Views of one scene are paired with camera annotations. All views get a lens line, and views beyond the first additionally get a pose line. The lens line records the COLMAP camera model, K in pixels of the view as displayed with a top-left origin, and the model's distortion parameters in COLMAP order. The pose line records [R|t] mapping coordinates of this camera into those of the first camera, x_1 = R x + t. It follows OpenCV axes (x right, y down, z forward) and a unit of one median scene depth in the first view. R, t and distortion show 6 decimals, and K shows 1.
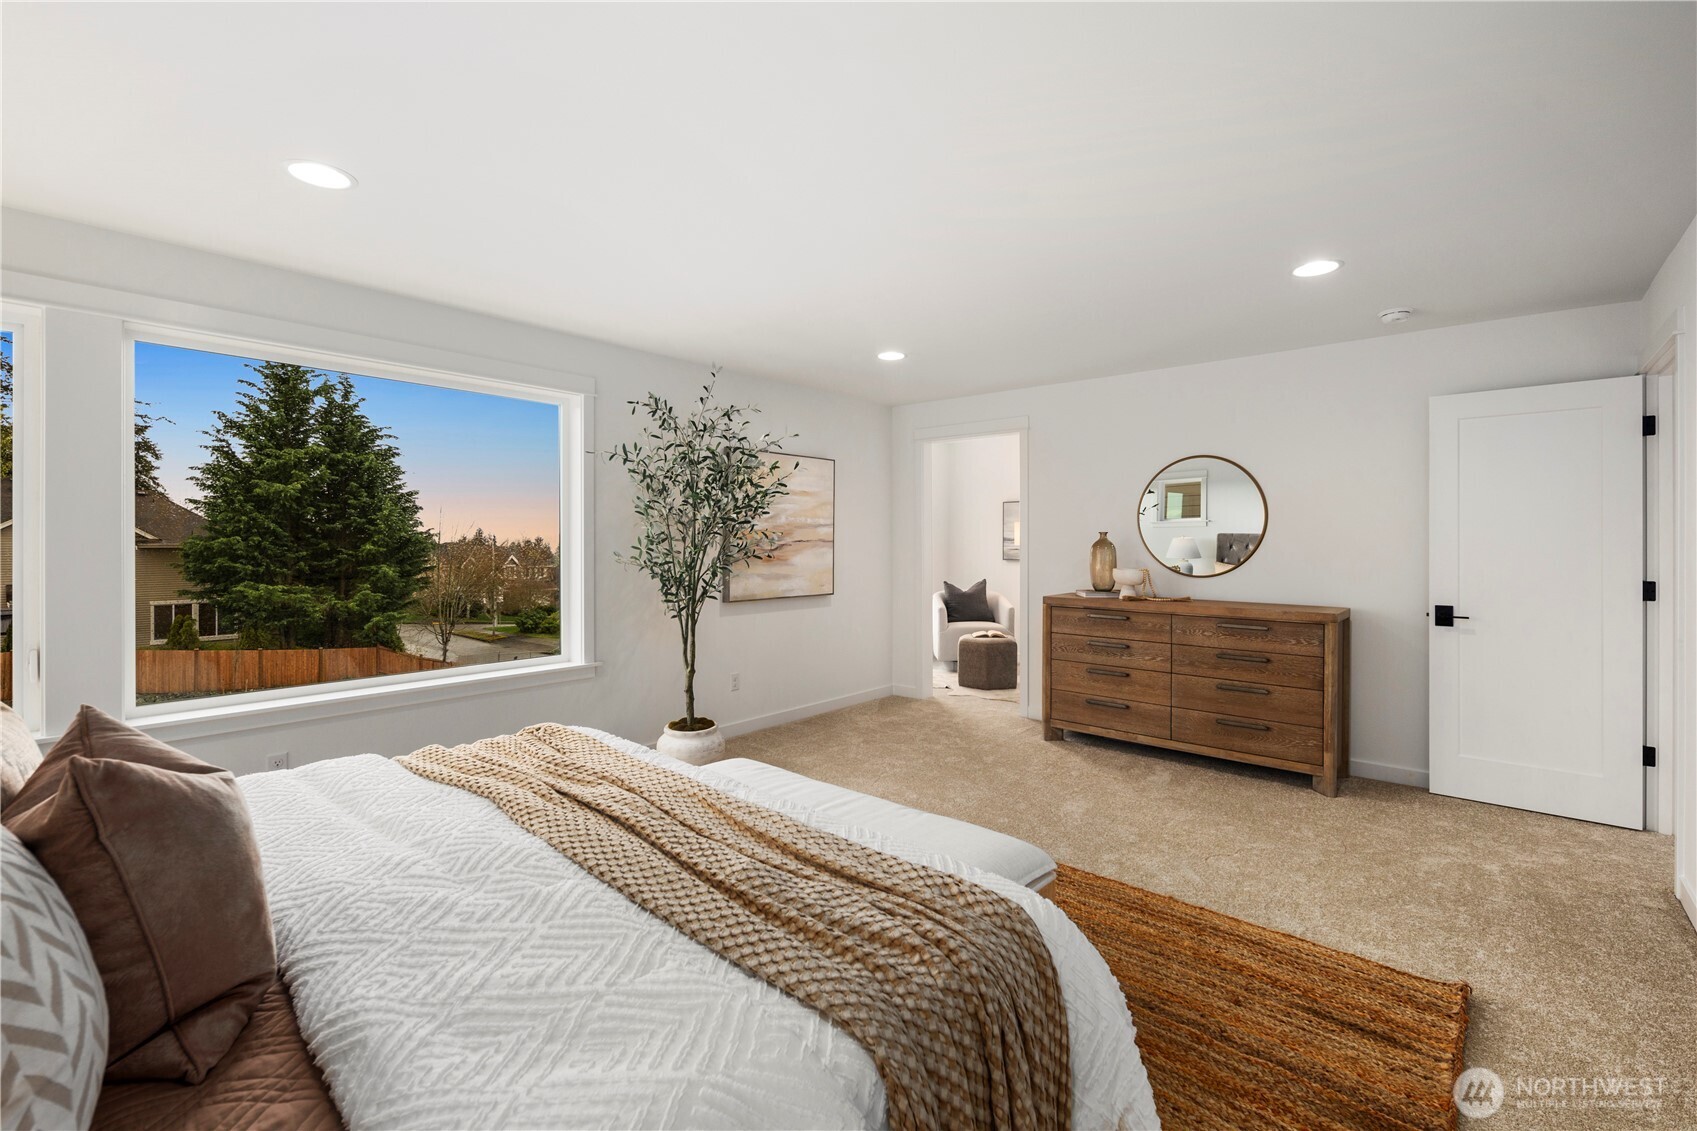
lens RADIAL K [[738.7, 0, 852.7], [0, 738.7, 546.5], [0, 0, 1]] dist [0.000046, 0.000029]
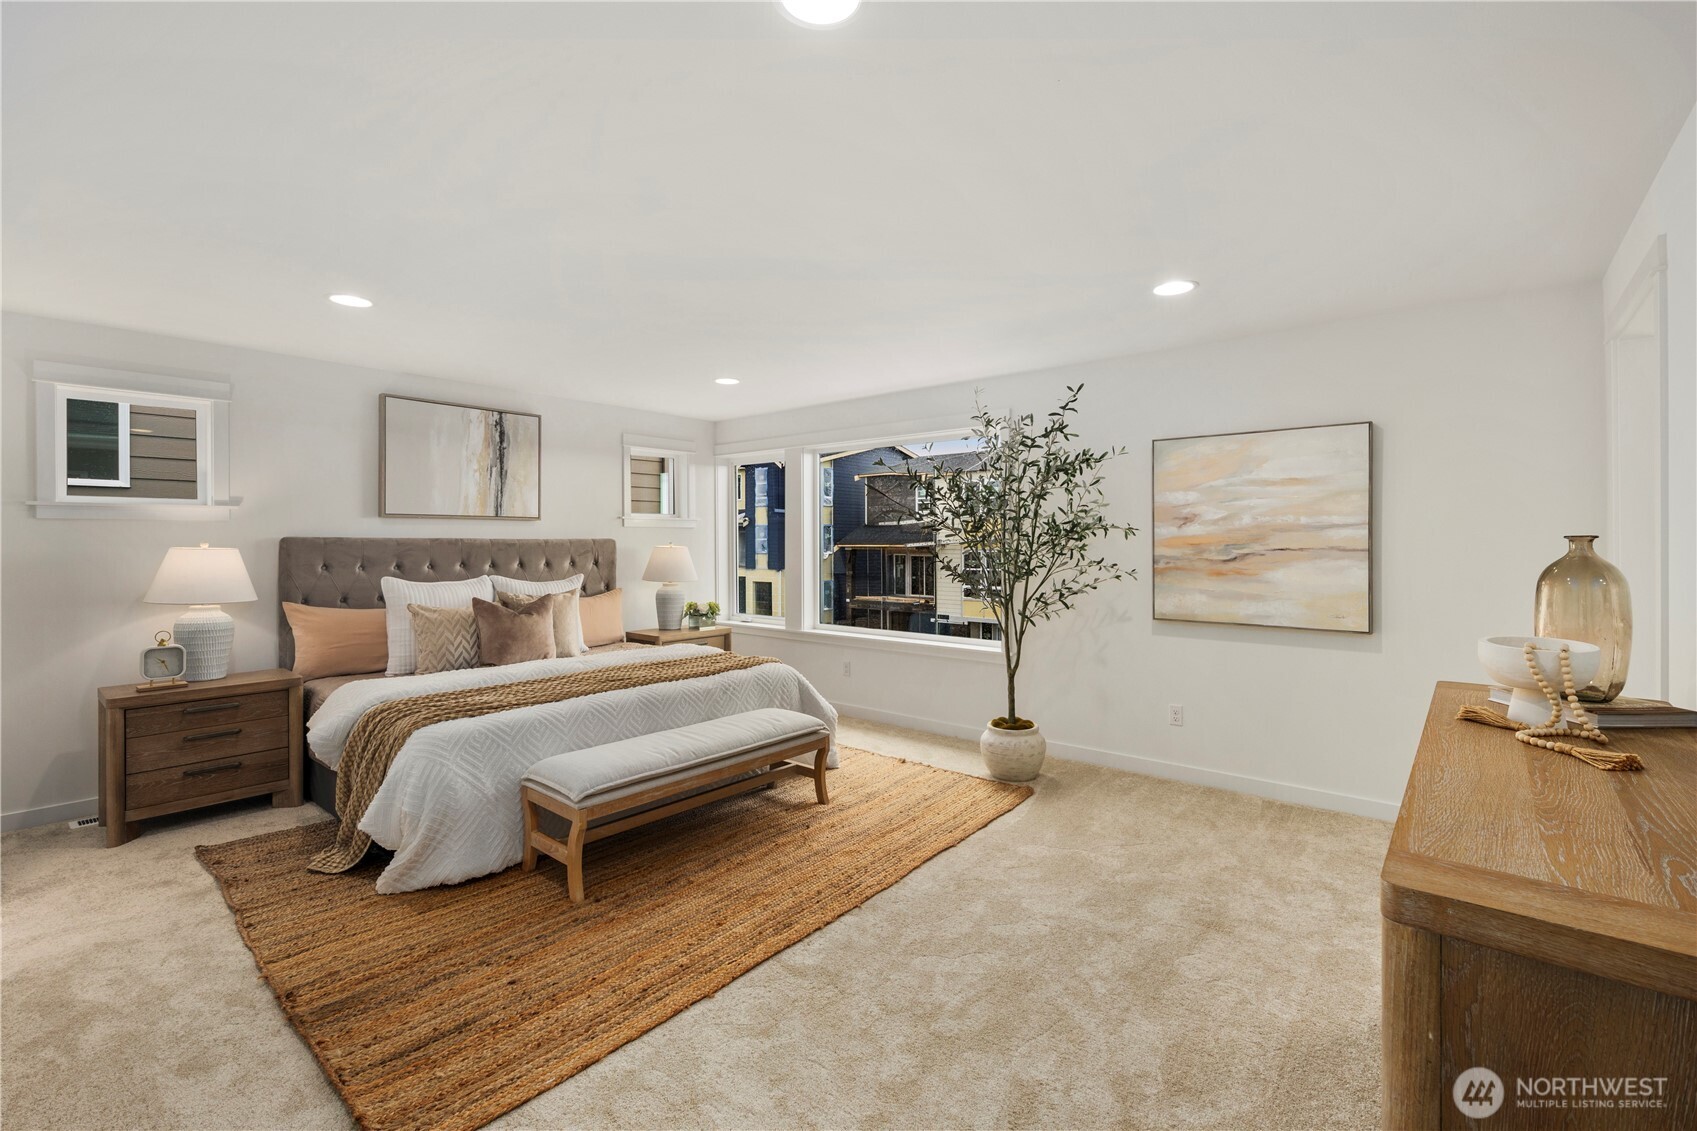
lens RADIAL K [[738.7, 0, 852.7], [0, 738.7, 546.5], [0, 0, 1]] dist [0.000046, 0.000029]
pose [[0.029641, 0.005102, -0.999548, 0.643974], [0.006412, 0.999965, 0.005294, -0.016975], [0.999540, -0.006566, 0.029607, 0.582482]]
